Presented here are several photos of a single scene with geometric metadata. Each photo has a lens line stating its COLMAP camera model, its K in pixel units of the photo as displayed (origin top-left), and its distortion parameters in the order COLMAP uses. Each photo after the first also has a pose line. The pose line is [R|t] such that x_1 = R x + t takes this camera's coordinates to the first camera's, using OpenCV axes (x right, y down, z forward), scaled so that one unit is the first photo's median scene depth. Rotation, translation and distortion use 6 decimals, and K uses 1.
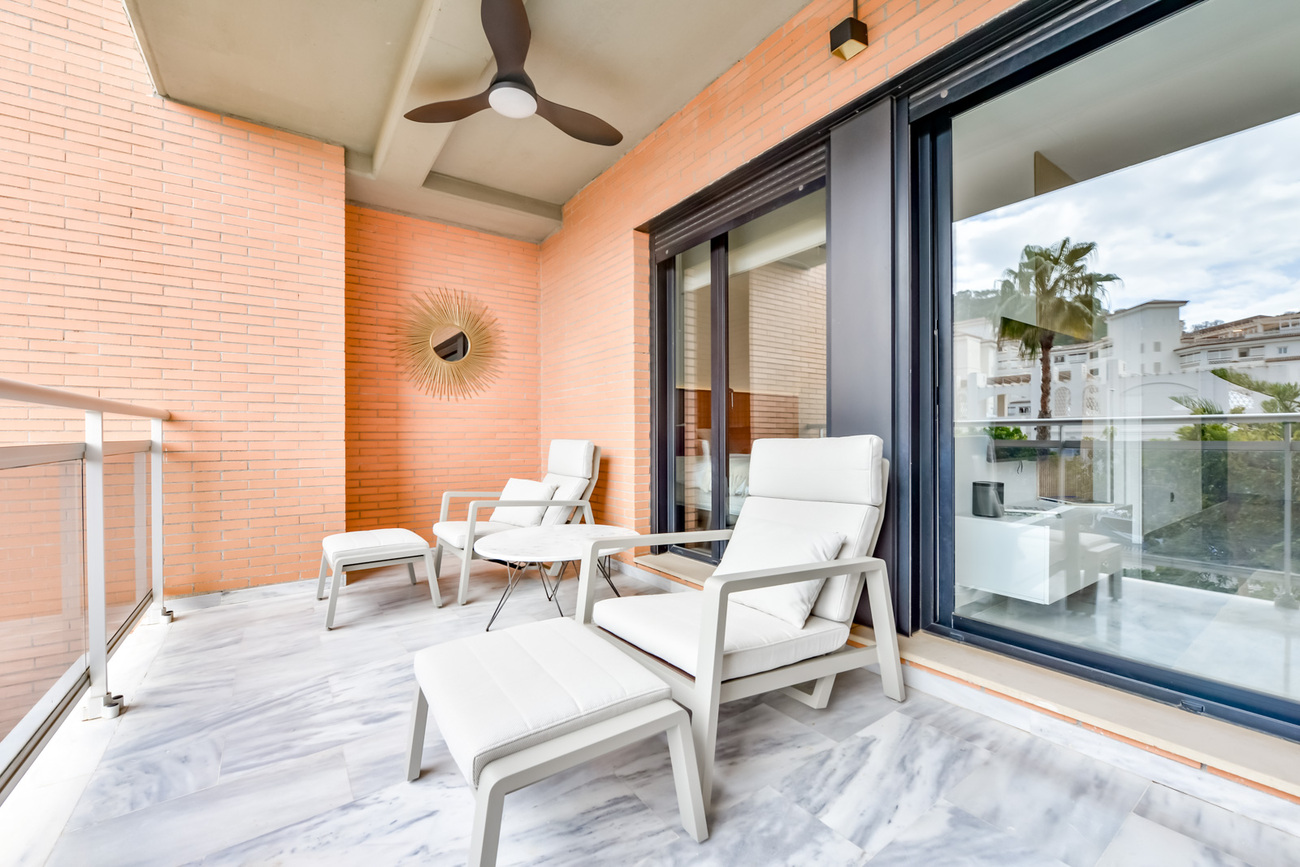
lens RADIAL K [[534.1, 0, 652.0], [0, 534.1, 435.6], [0, 0, 1]] dist [-0.001962, -0.003574]
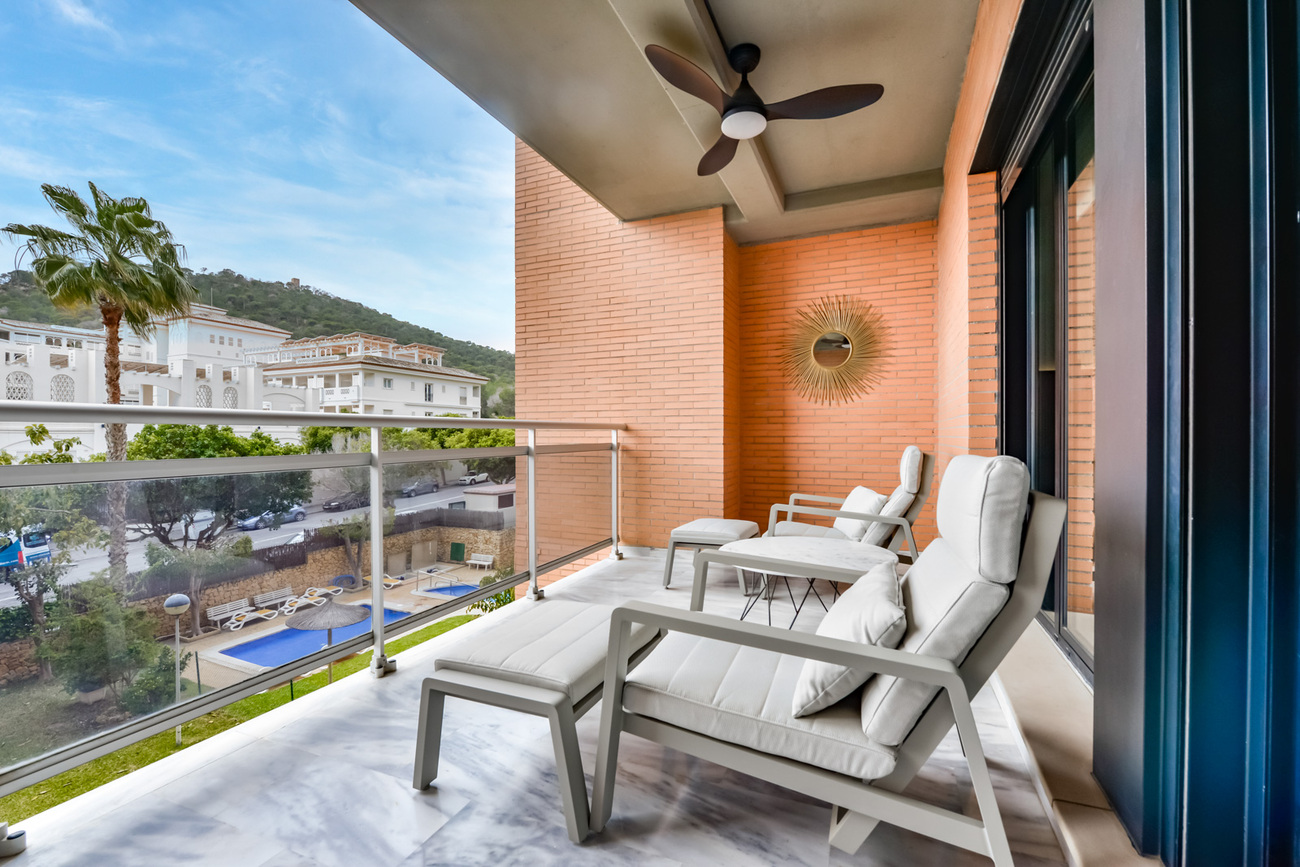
lens RADIAL K [[534.1, 0, 653.1], [0, 534.1, 435.5], [0, 0, 1]] dist [-0.001962, -0.003574]
pose [[0.523940, 0.002121, -0.851753, 0.425077], [0.001872, 0.999992, 0.003641, -0.017103], [0.851753, -0.003503, 0.523932, 0.235730]]
